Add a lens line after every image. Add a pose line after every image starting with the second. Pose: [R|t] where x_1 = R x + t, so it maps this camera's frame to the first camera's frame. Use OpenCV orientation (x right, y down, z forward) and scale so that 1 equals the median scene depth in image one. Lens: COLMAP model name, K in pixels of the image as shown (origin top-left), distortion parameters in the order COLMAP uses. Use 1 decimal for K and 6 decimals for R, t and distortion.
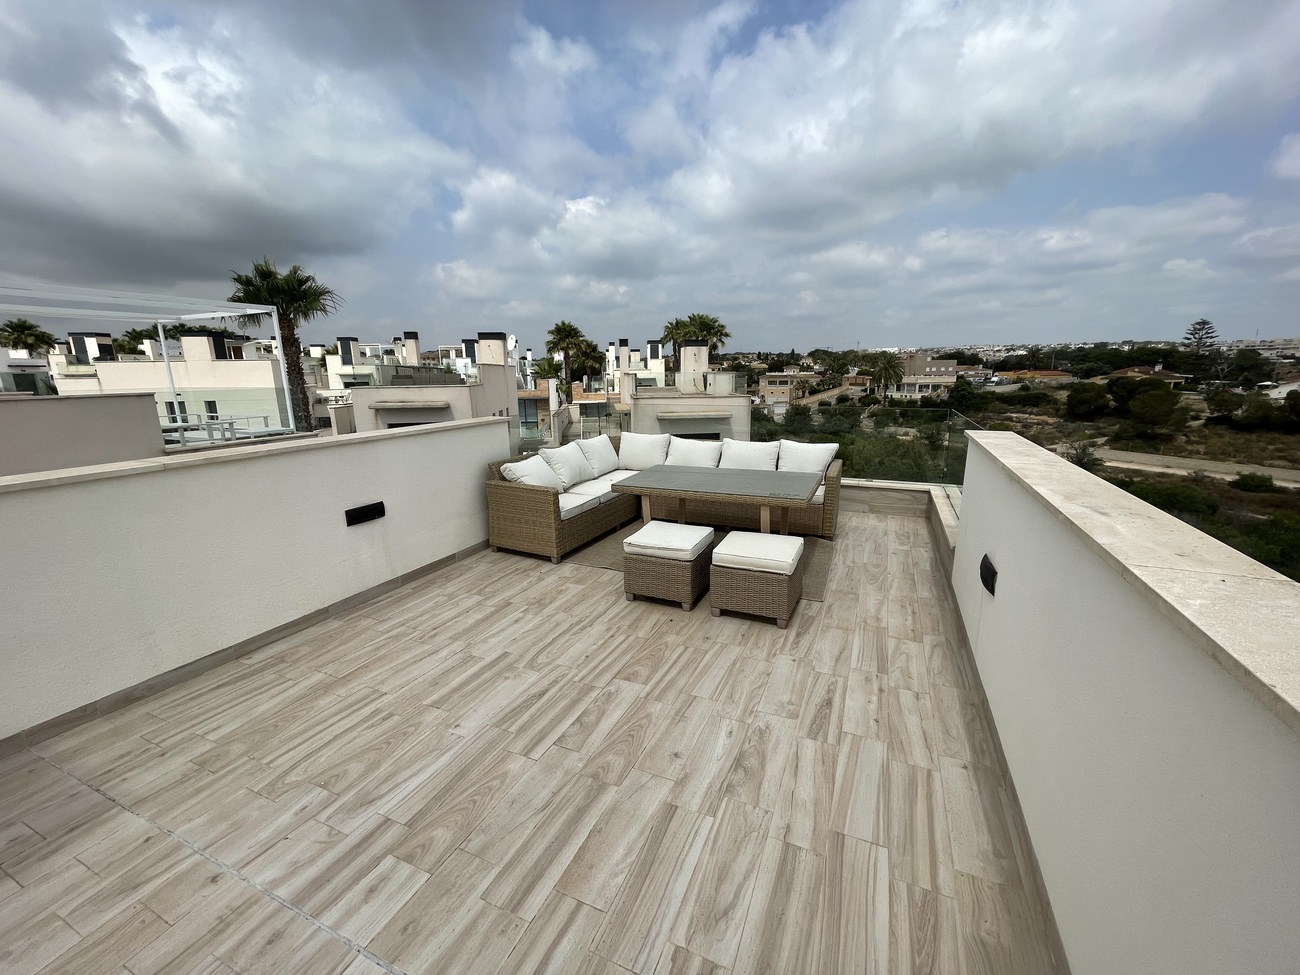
lens RADIAL K [[528.0, 0, 645.0], [0, 528.0, 472.7], [0, 0, 1]] dist [-0.000649, -0.000895]
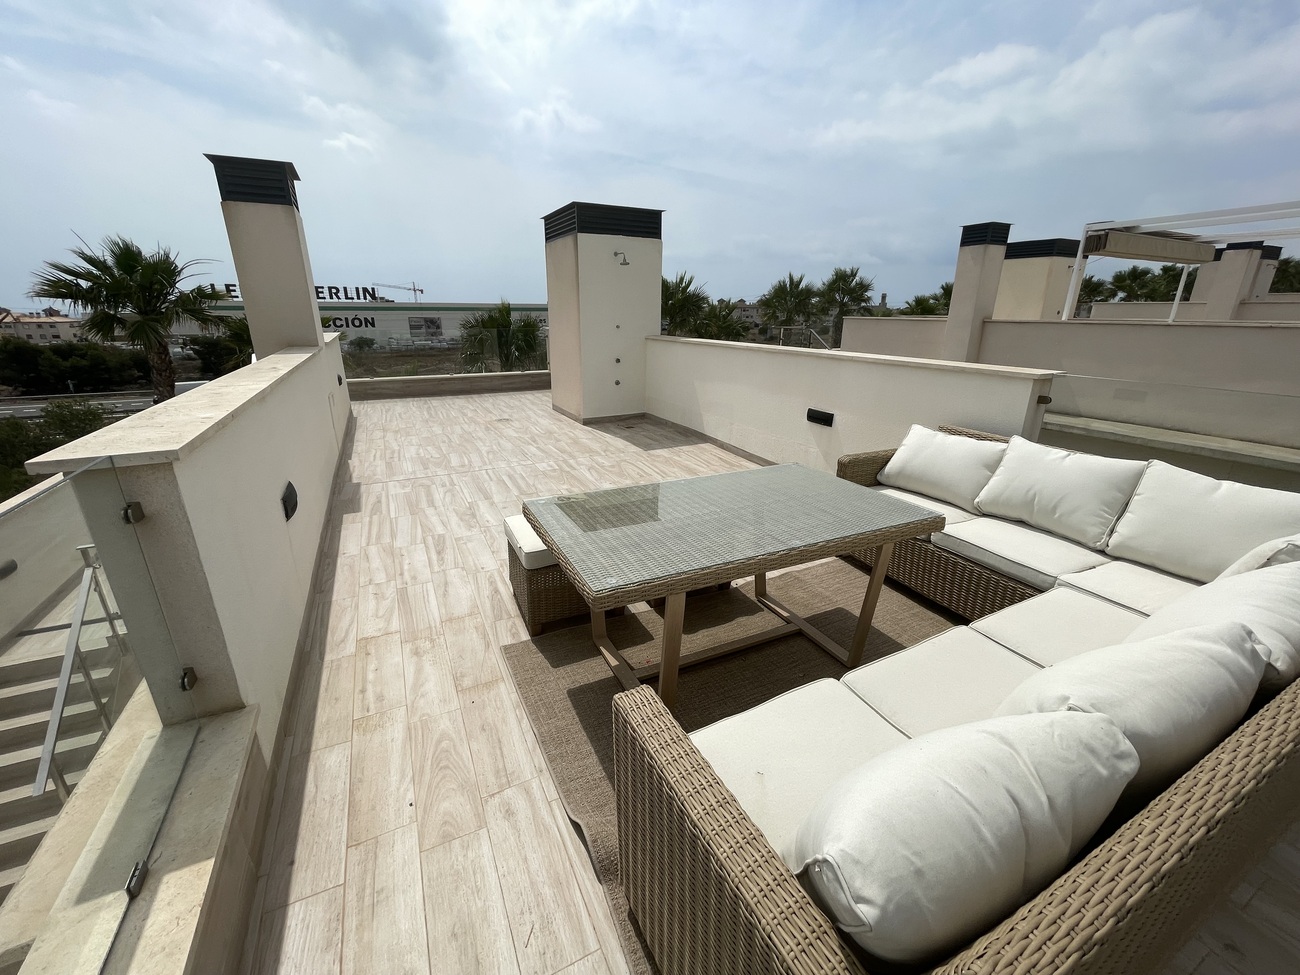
lens RADIAL K [[528.0, 0, 658.1], [0, 528.0, 482.6], [0, 0, 1]] dist [-0.000649, -0.000895]
pose [[-0.623757, 0.252044, -0.739865, 1.019491], [-0.145180, 0.892750, 0.426522, -0.401944], [0.768017, 0.373460, -0.520267, 2.214276]]
